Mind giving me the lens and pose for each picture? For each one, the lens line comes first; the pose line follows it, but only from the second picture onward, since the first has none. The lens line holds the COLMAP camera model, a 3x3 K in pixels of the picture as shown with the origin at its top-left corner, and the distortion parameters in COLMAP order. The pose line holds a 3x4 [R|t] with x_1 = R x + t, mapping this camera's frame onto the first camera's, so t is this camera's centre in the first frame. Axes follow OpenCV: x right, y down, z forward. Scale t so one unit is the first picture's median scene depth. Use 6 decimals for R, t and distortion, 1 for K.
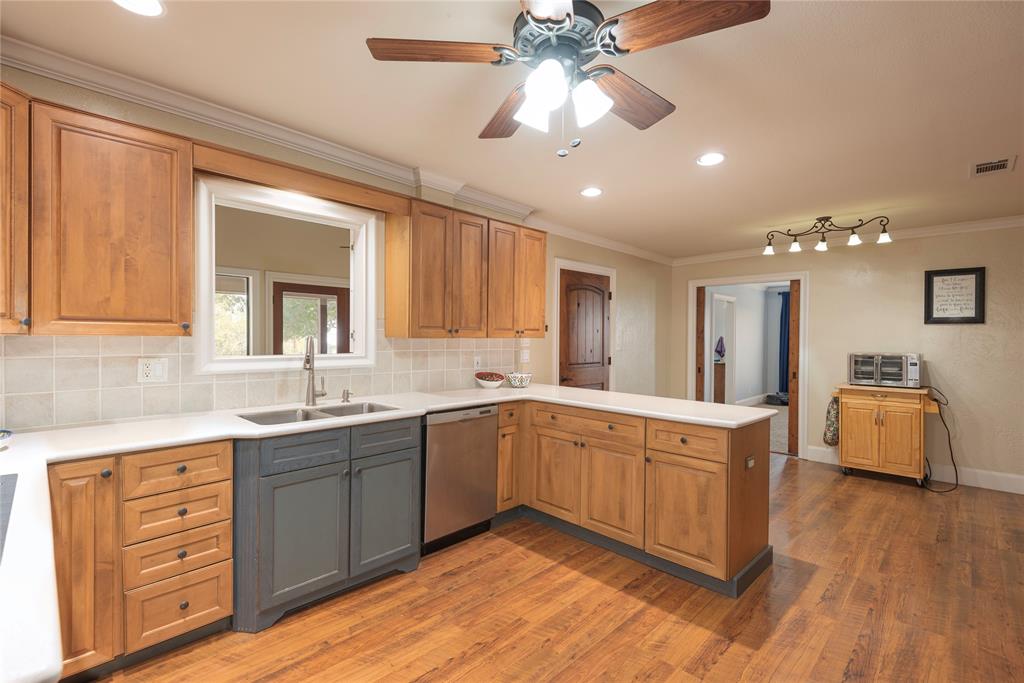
lens RADIAL K [[463.9, 0, 506.8], [0, 463.9, 341.4], [0, 0, 1]] dist [0.025319, -0.003157]
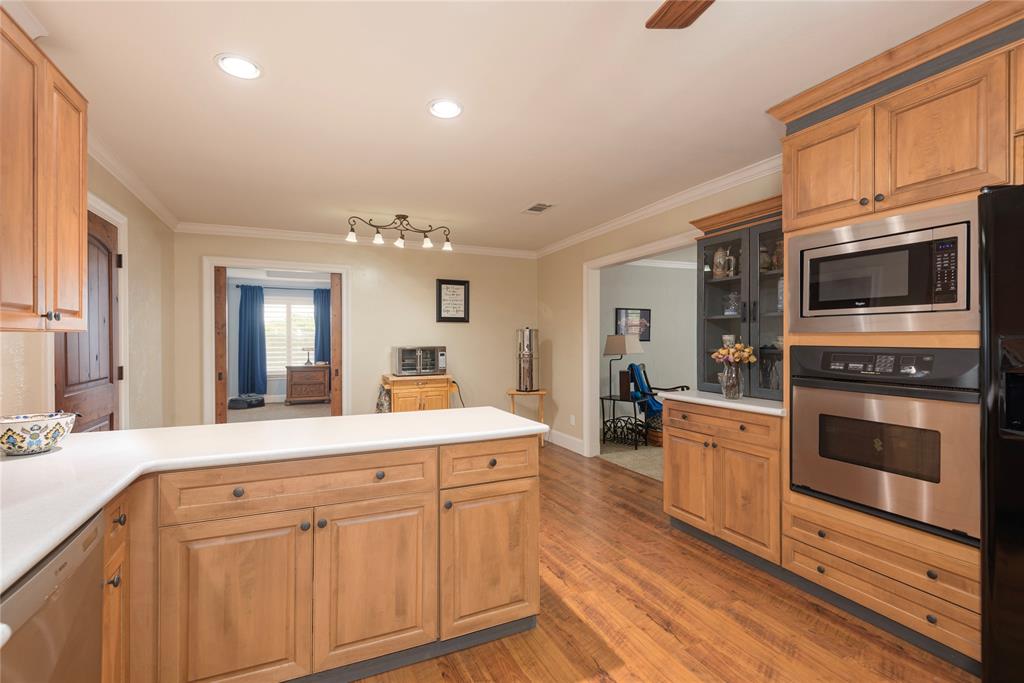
lens RADIAL K [[463.9, 0, 512.0], [0, 463.9, 339.9], [0, 0, 1]] dist [0.025319, -0.003157]
pose [[0.353655, -0.013193, 0.935283, -0.202033], [0.012225, 0.999880, 0.009482, 0.001292], [-0.935296, 0.008081, 0.353774, 0.433345]]
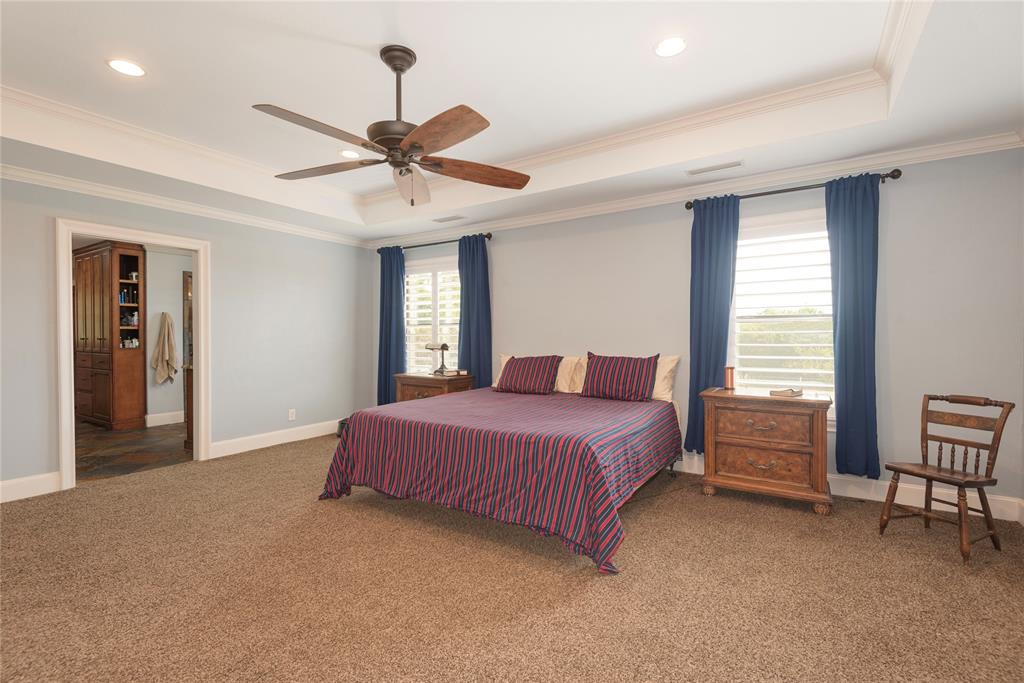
lens RADIAL K [[463.9, 0, 508.0], [0, 463.9, 337.6], [0, 0, 1]] dist [0.025319, -0.003157]
pose [[0.980735, -0.014218, 0.194825, 1.530280], [0.013483, 0.999896, 0.005097, 0.026859], [-0.194877, -0.002371, 0.980825, 0.869574]]
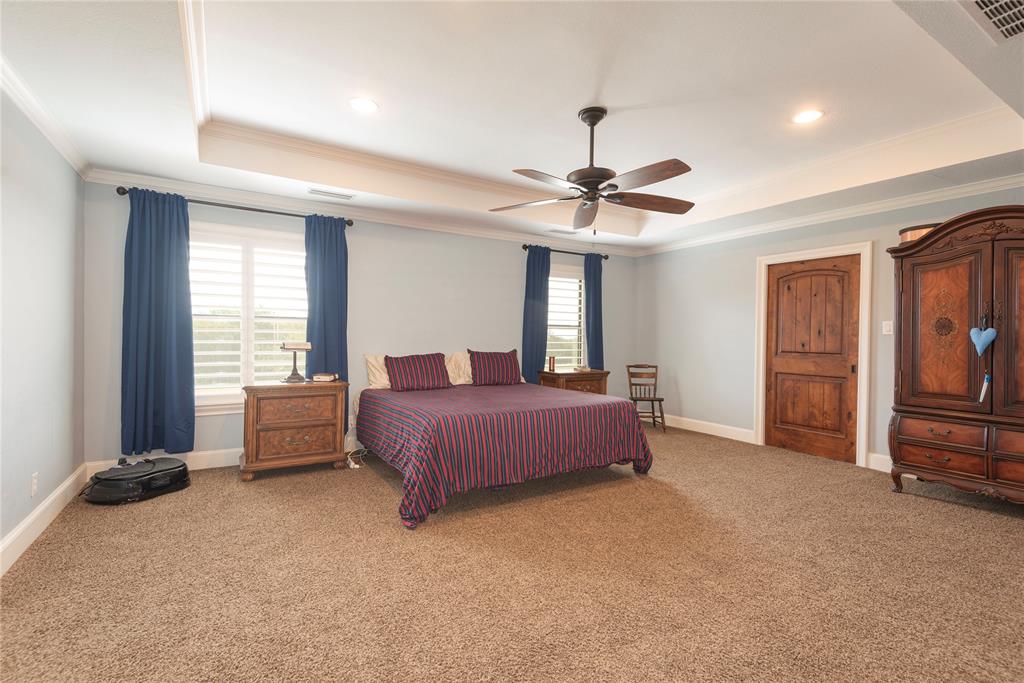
lens RADIAL K [[463.9, 0, 502.5], [0, 463.9, 343.7], [0, 0, 1]] dist [0.025319, -0.003157]
pose [[0.242318, -0.008895, 0.970156, 0.702732], [0.000109, 0.999958, 0.009141, 0.040823], [-0.970197, -0.002109, 0.242308, 1.489639]]
